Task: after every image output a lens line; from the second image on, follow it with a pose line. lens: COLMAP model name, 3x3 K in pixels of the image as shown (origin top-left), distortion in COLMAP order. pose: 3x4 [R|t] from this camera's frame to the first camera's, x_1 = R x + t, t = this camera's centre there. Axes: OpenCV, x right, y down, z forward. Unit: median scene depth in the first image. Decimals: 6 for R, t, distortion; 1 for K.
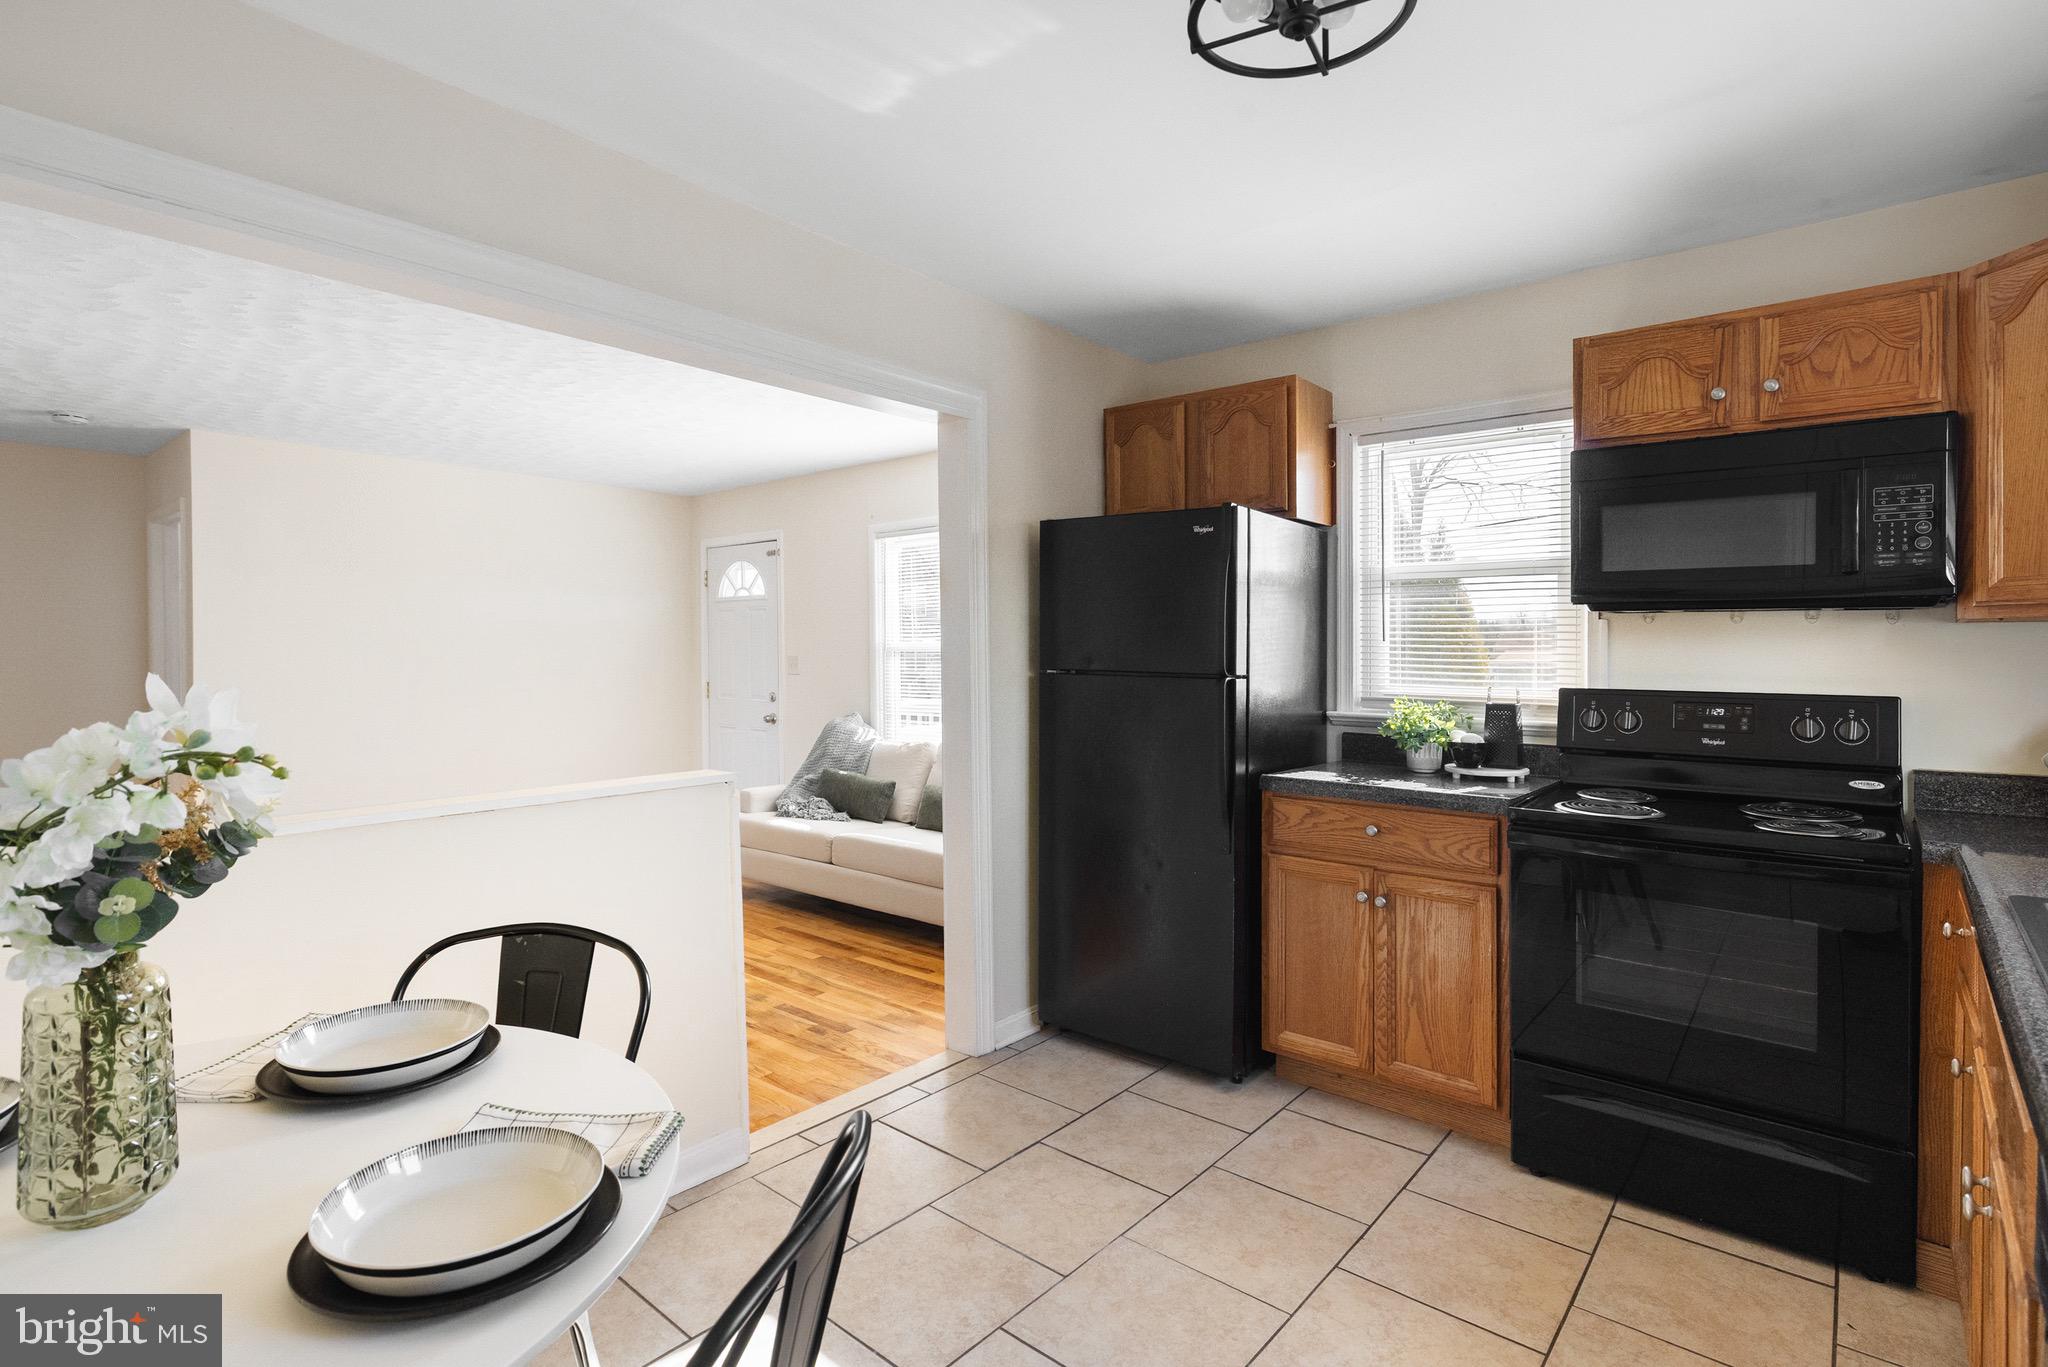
lens RADIAL K [[983.4, 0, 1024.0], [0, 983.4, 683.5], [0, 0, 1]] dist [-0.000006, -0.000203]
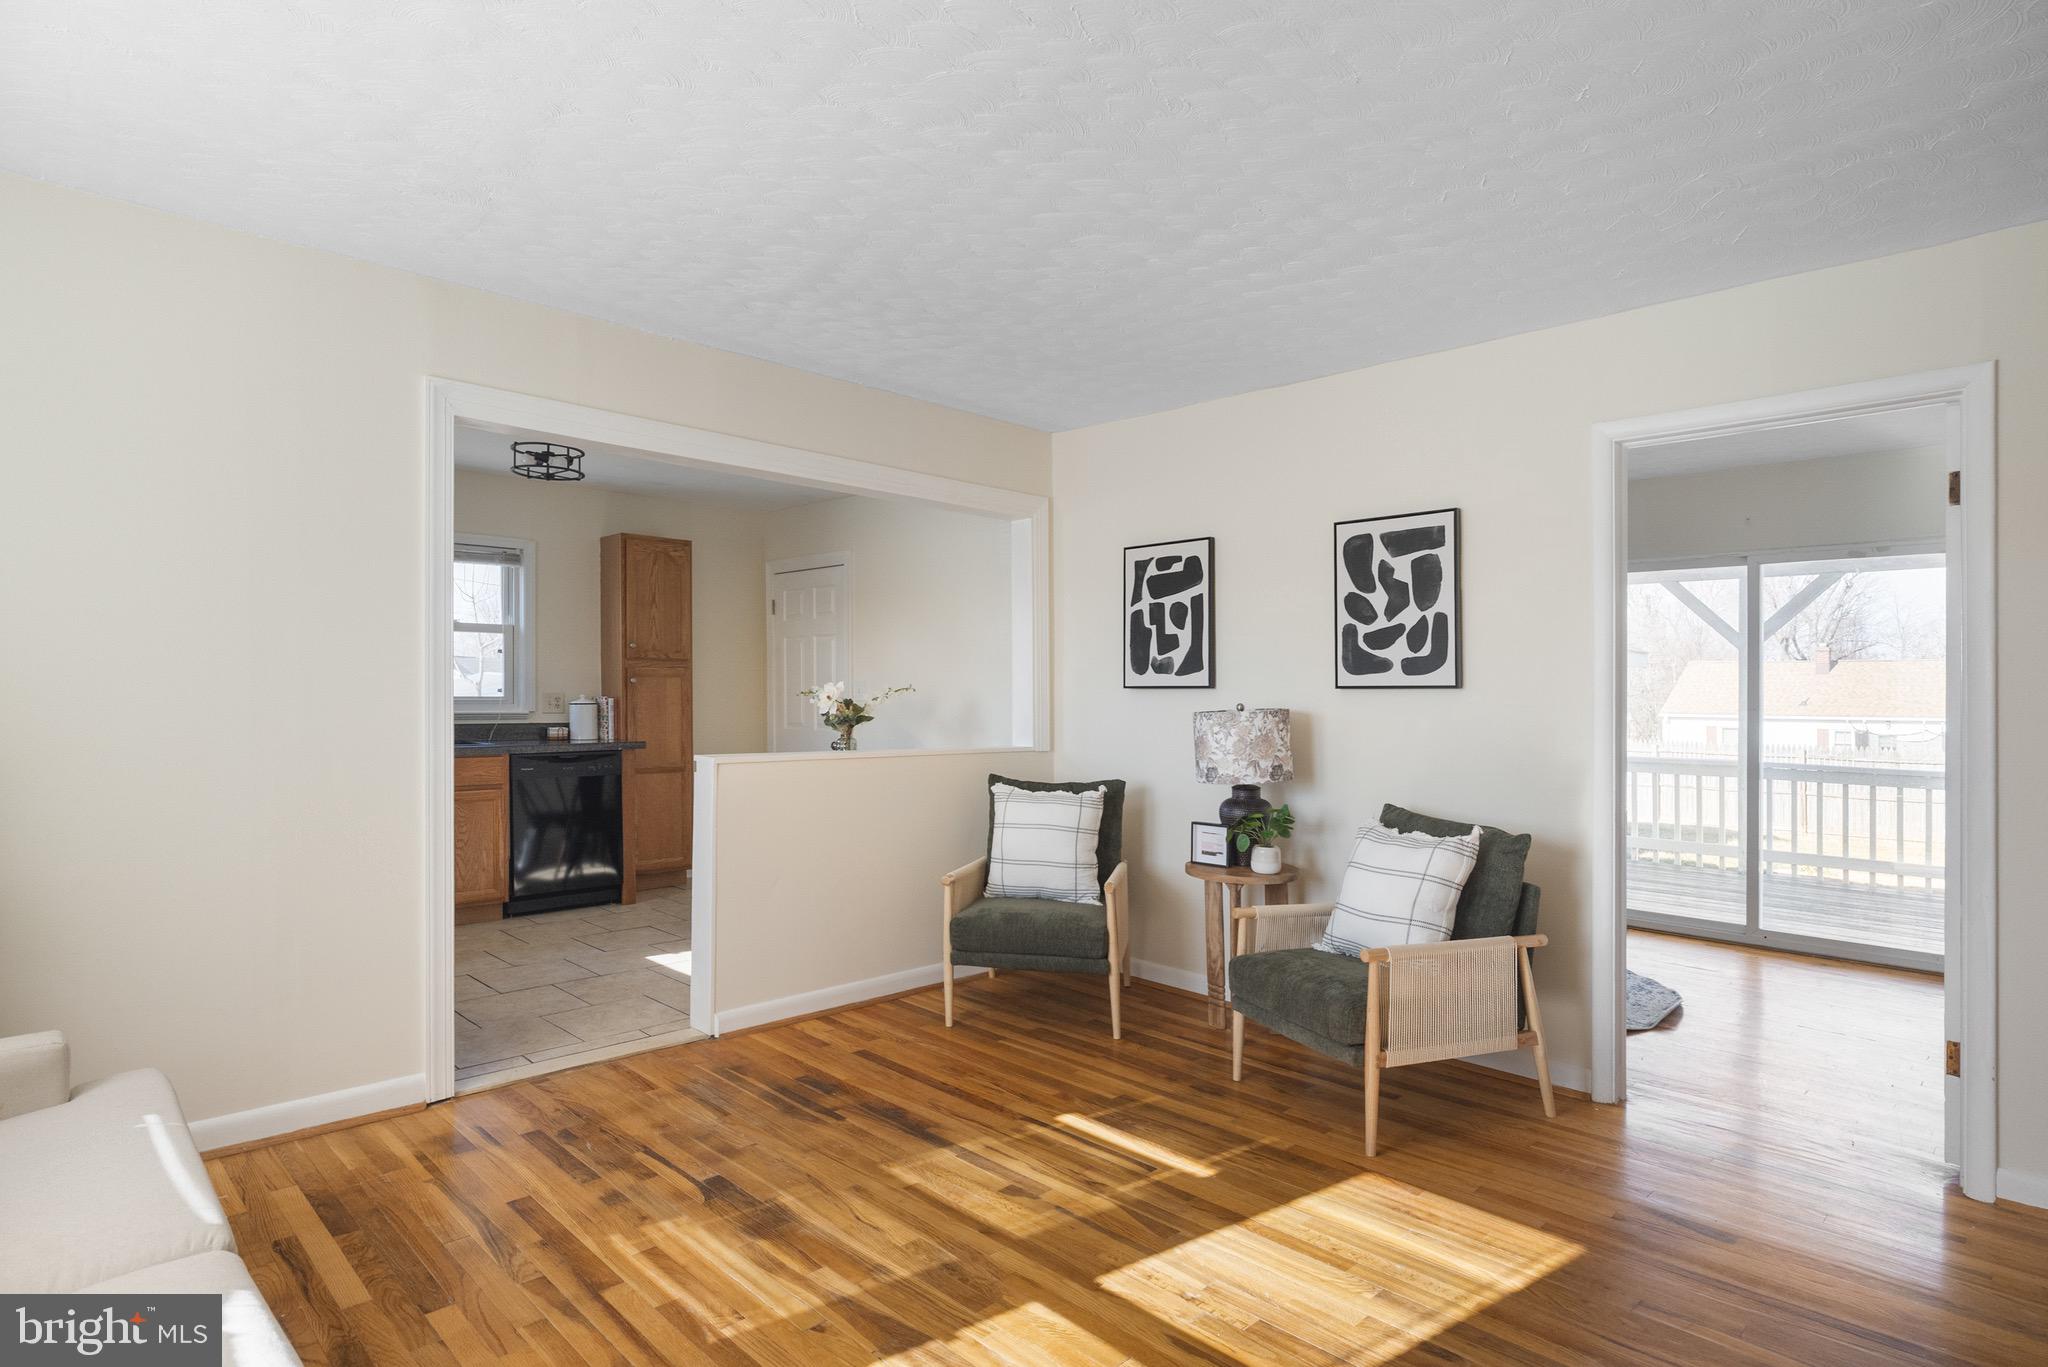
lens RADIAL K [[1088.7, 0, 1016.9], [0, 1088.7, 681.8], [0, 0, 1]] dist [-0.008531, -0.000733]
pose [[-0.995223, -0.013327, 0.096710, -0.792072], [-0.010922, 0.999619, 0.025356, -0.053686], [-0.097011, 0.024179, -0.994990, 2.212755]]
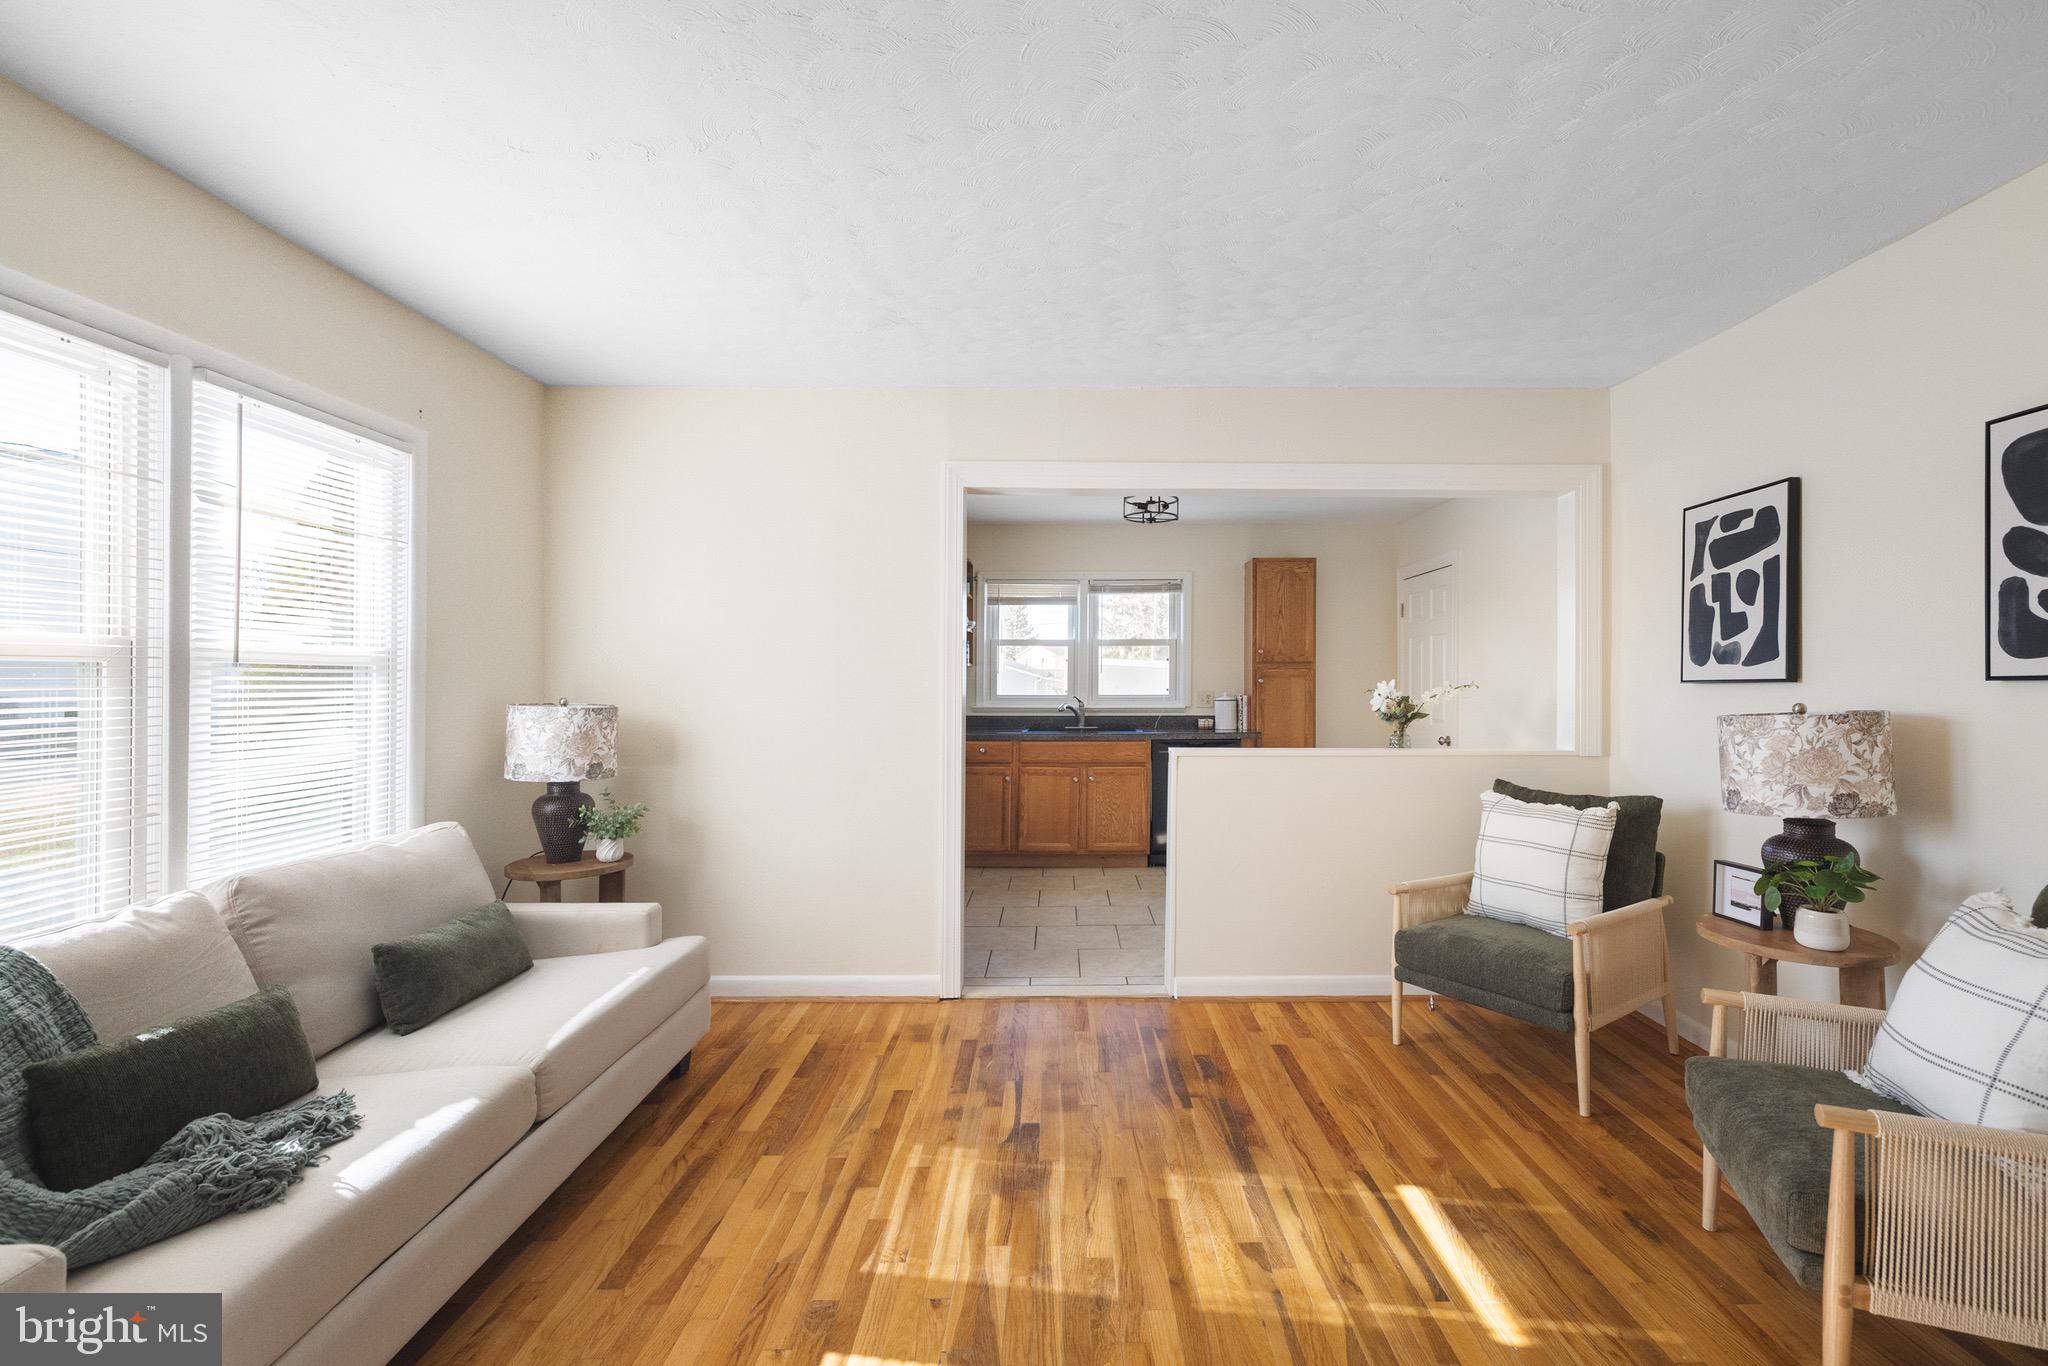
lens RADIAL K [[883.7, 0, 1071.8], [0, 883.7, 683.4], [0, 0, 1]] dist [-0.002657, -0.000261]
pose [[-0.649633, -0.002497, 0.760244, -1.139599], [0.023590, 0.999447, 0.023441, -0.046172], [-0.759882, 0.033163, -0.649215, 1.811064]]
